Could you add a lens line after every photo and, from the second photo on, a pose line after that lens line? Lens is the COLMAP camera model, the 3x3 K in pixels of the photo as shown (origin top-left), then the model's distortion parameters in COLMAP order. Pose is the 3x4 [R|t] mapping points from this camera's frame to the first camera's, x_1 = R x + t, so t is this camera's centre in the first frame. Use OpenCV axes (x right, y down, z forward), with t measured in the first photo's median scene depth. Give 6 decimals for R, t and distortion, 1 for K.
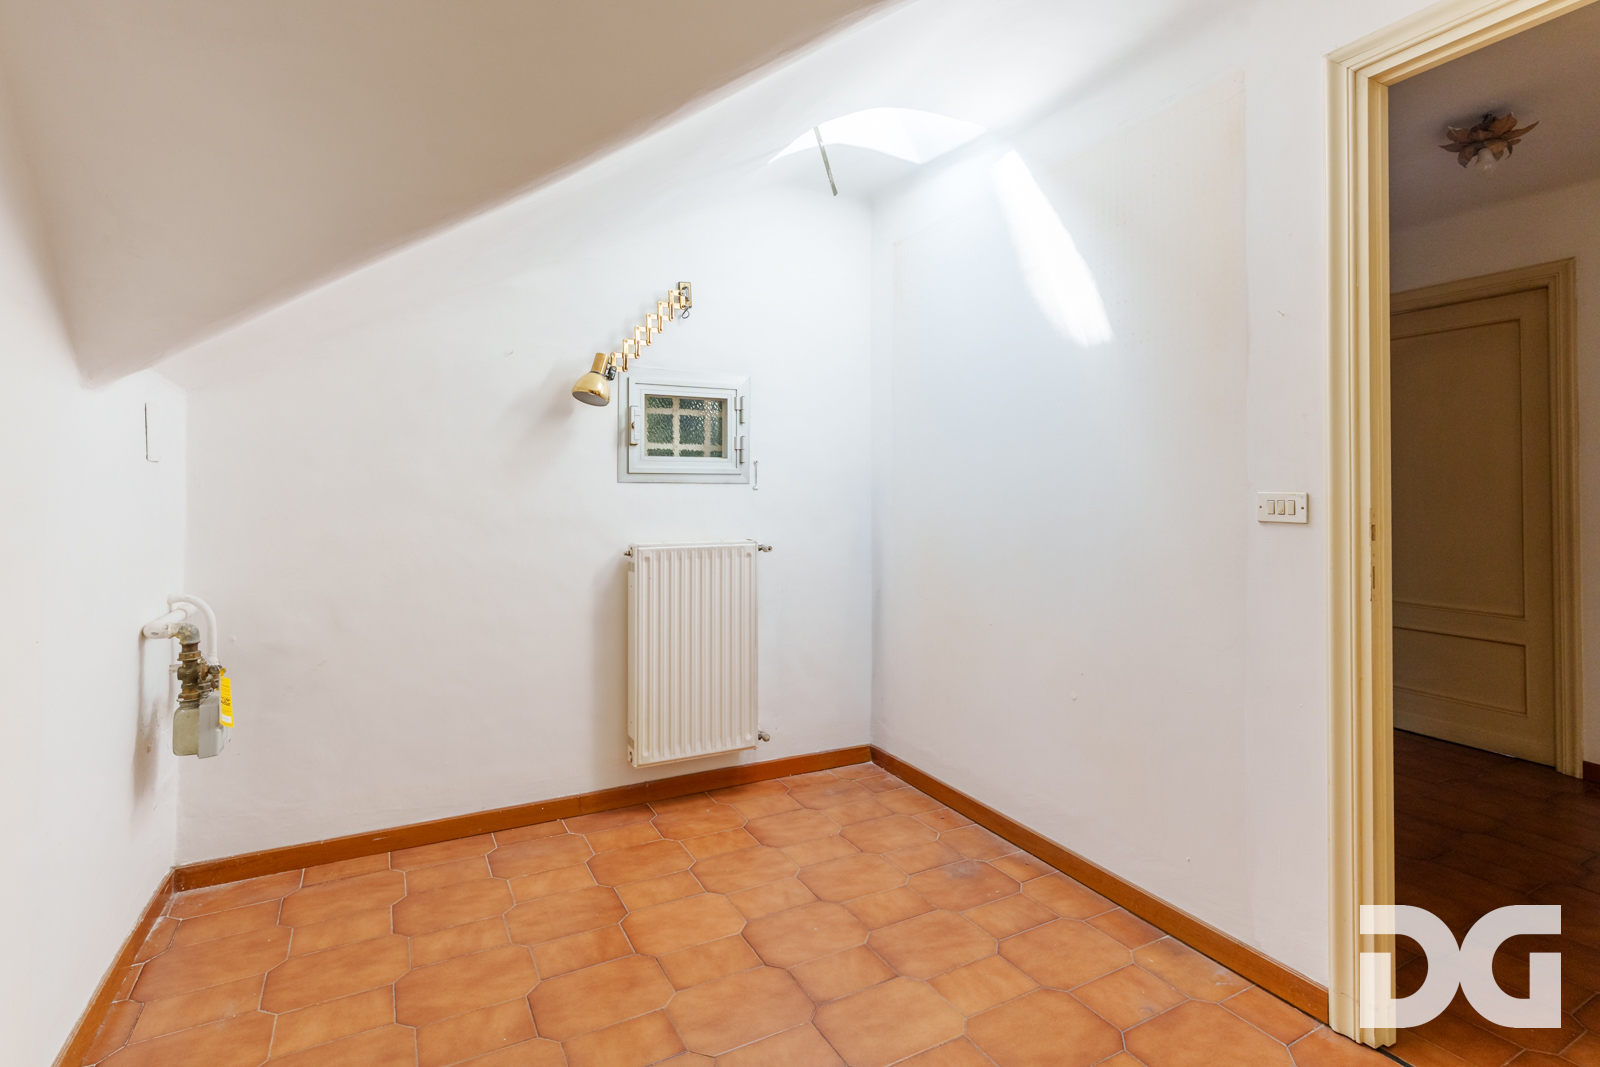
lens RADIAL K [[762.7, 0, 819.8], [0, 762.7, 485.8], [0, 0, 1]] dist [0.000765, -0.000122]
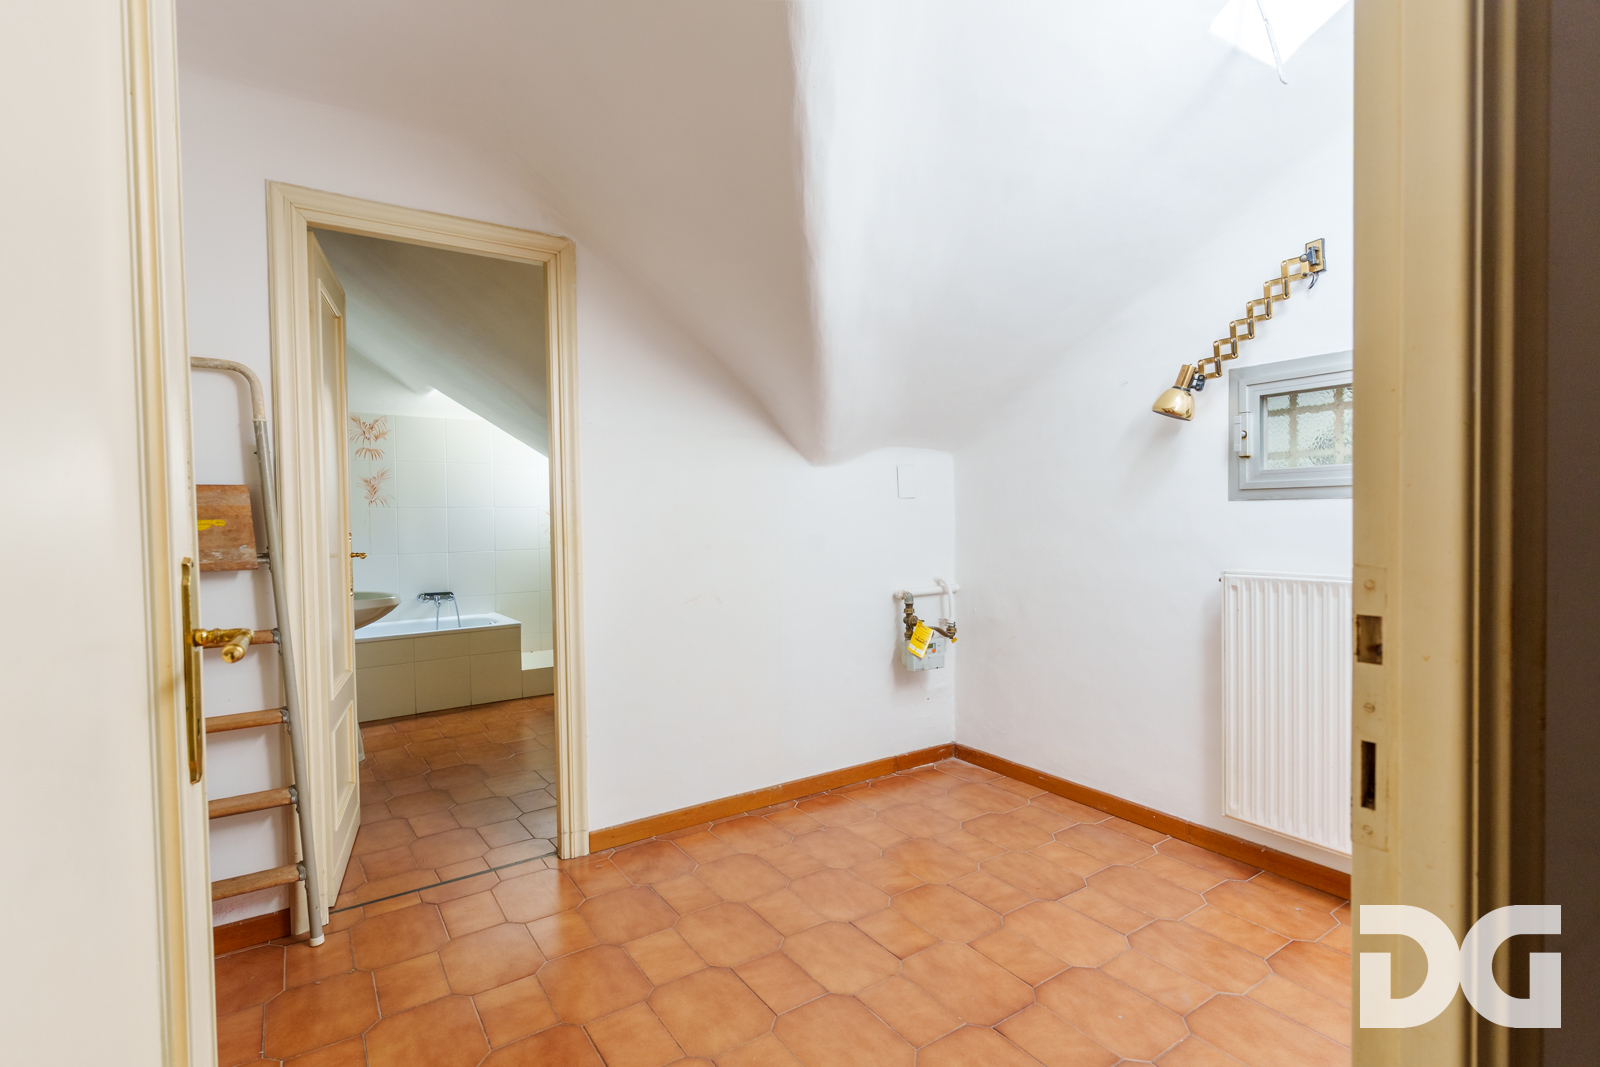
lens RADIAL K [[762.7, 0, 797.6], [0, 762.7, 537.3], [0, 0, 1]] dist [0.000765, -0.000122]
pose [[0.081180, 0.024852, -0.996390, 0.760458], [0.024896, 0.999327, 0.026954, 0.003152], [0.996388, -0.026994, 0.080507, 0.539545]]
